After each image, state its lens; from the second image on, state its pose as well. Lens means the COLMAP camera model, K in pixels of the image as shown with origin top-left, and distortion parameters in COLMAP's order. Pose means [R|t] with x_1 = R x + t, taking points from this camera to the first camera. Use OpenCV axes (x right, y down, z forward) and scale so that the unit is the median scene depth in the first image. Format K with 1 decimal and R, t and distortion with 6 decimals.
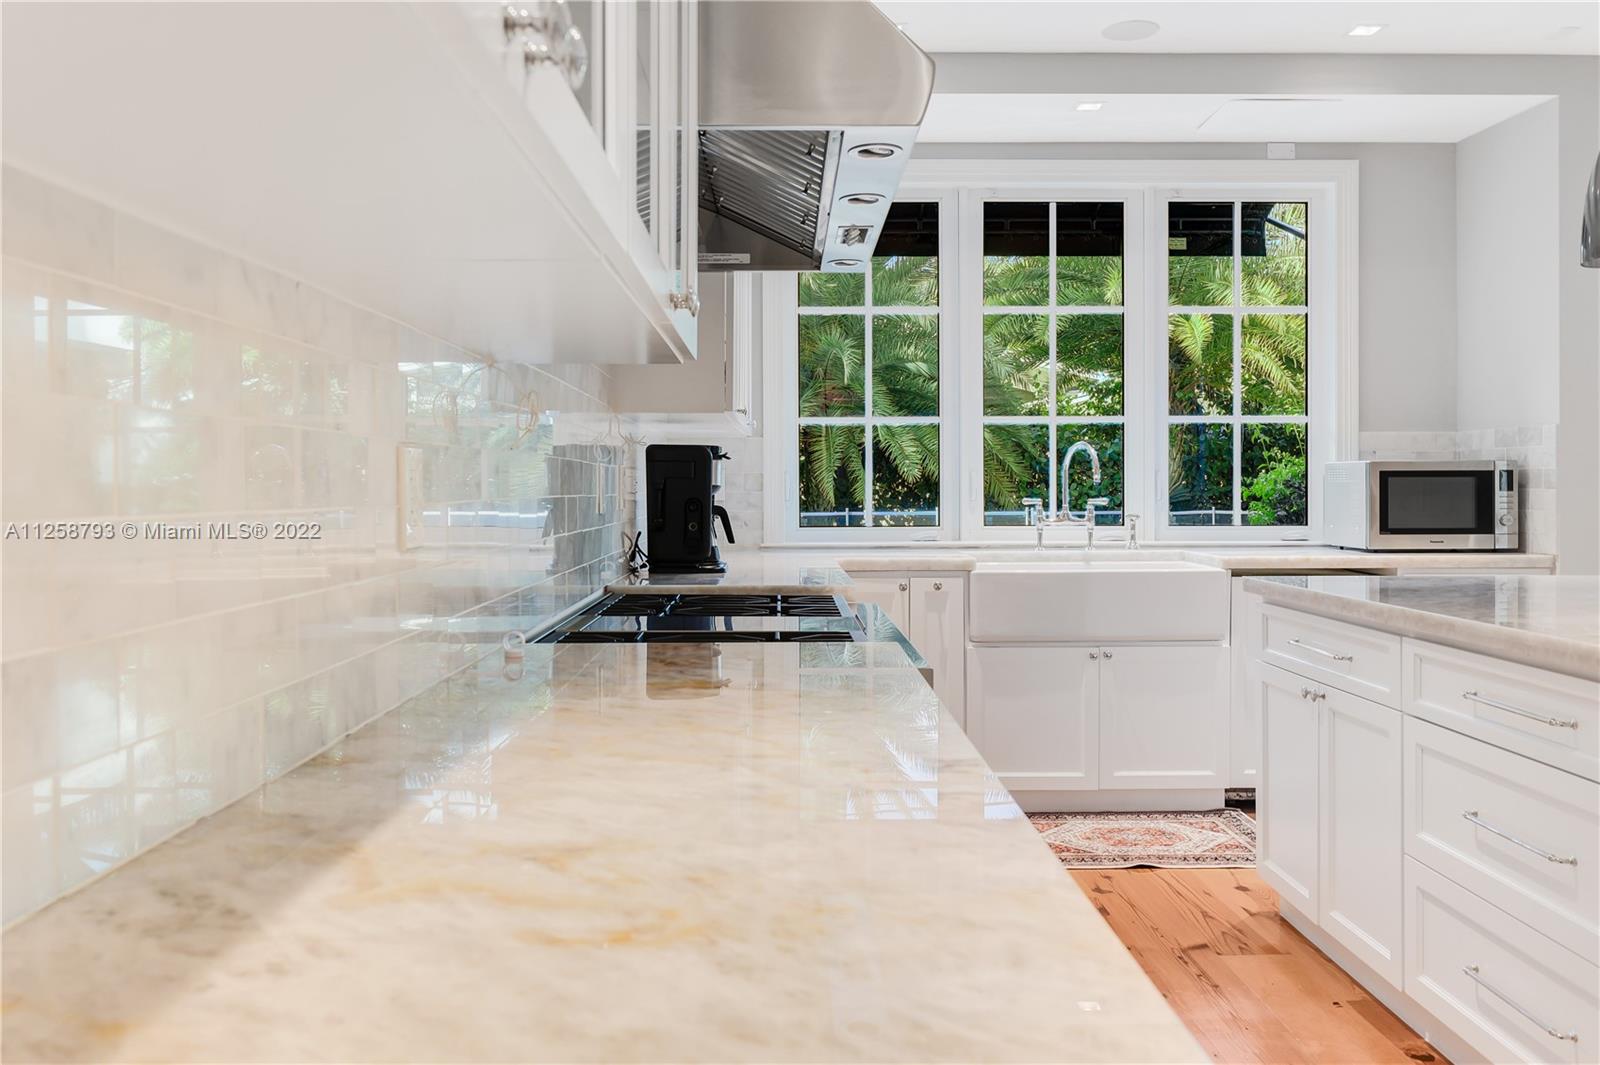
lens RADIAL K [[1288.9, 0, 844.4], [0, 1288.9, 470.7], [0, 0, 1]] dist [0.065925, 0.003290]
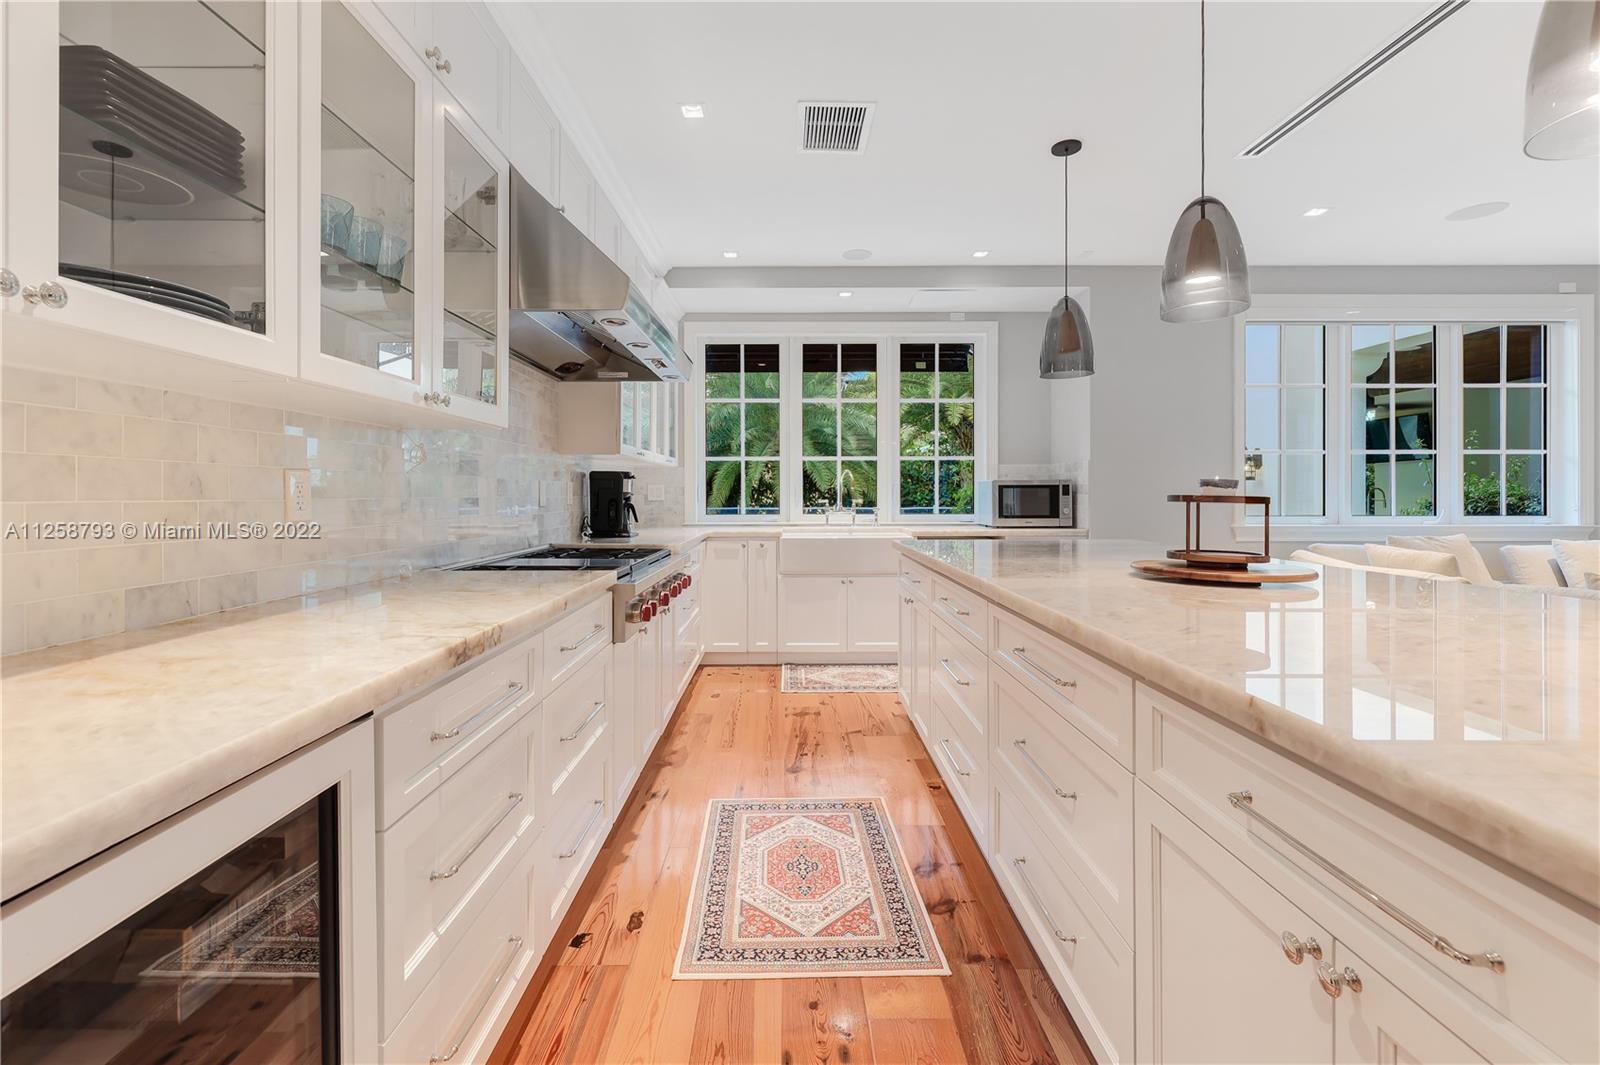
lens RADIAL K [[679.8, 0, 790.3], [0, 679.8, 488.9], [0, 0, 1]] dist [-0.000074, -0.000252]
pose [[0.998621, 0.000716, -0.052498, 0.158401], [-0.000488, 0.999990, 0.004356, 0.001442], [0.052501, -0.004325, 0.998612, -0.002766]]
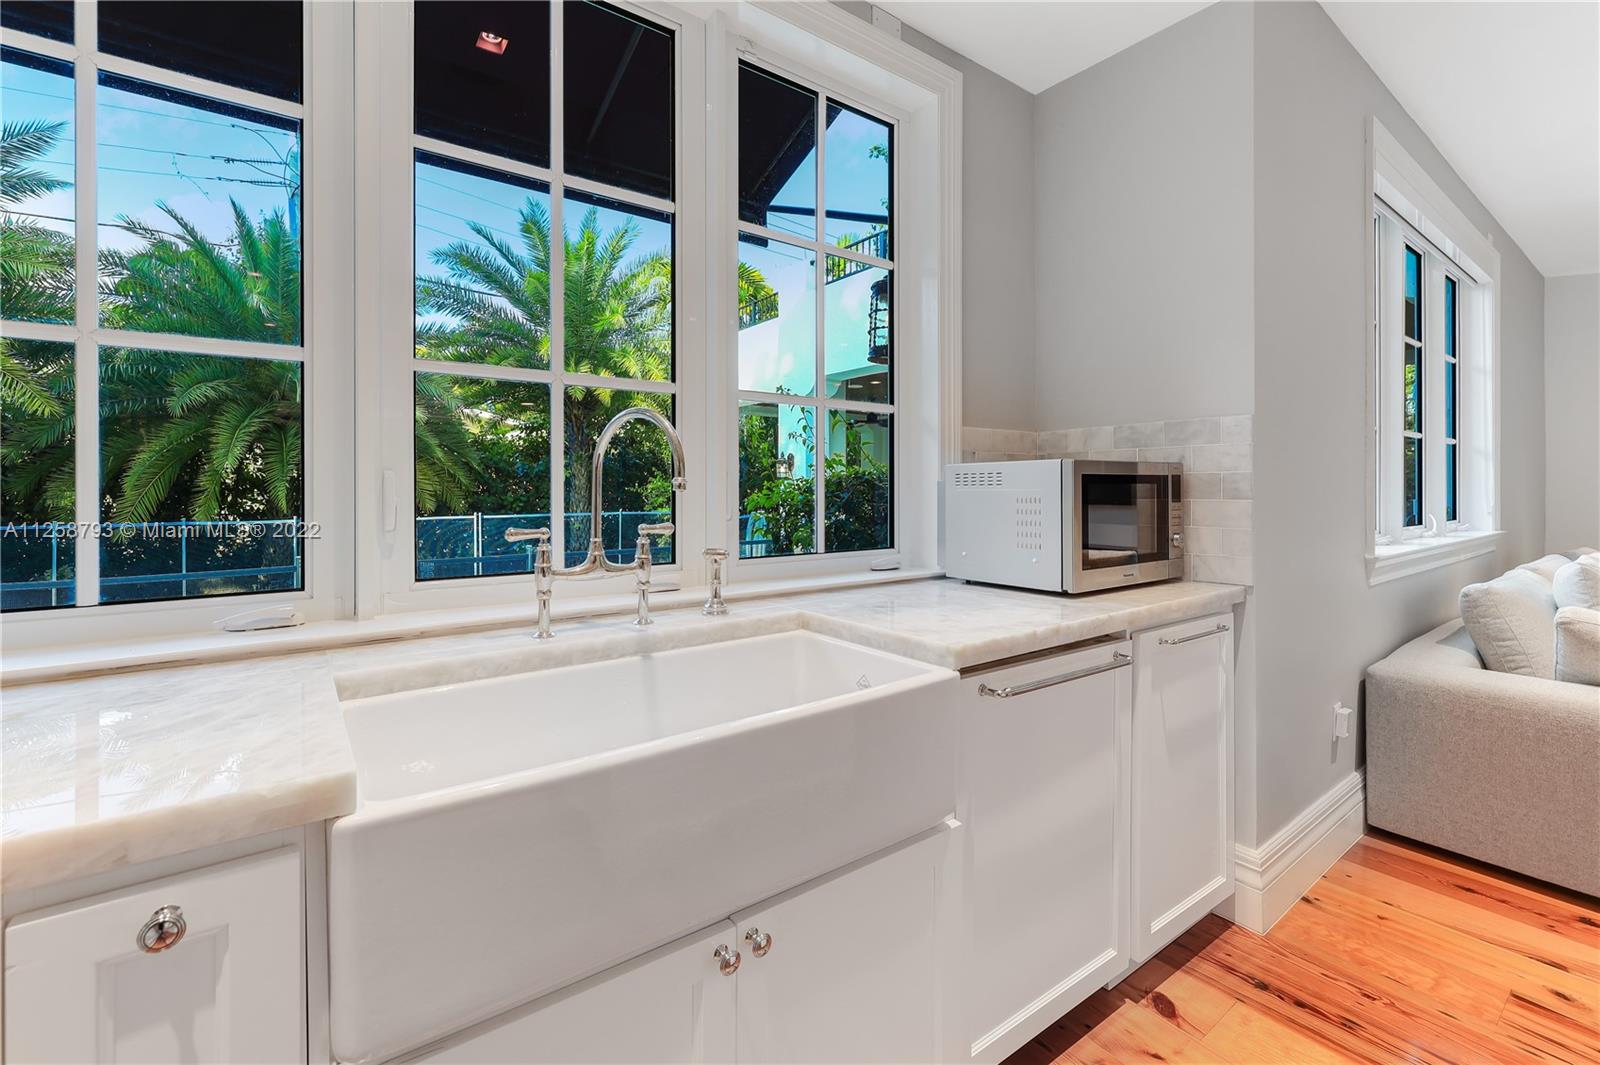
lens RADIAL K [[679.8, 0, 780.7], [0, 679.8, 487.5], [0, 0, 1]] dist [-0.000074, -0.000252]
pose [[0.841228, 0.000825, 0.540680, 0.095286], [-0.002858, 0.999992, 0.002921, 0.006605], [-0.540674, -0.004002, 0.841223, 0.790877]]
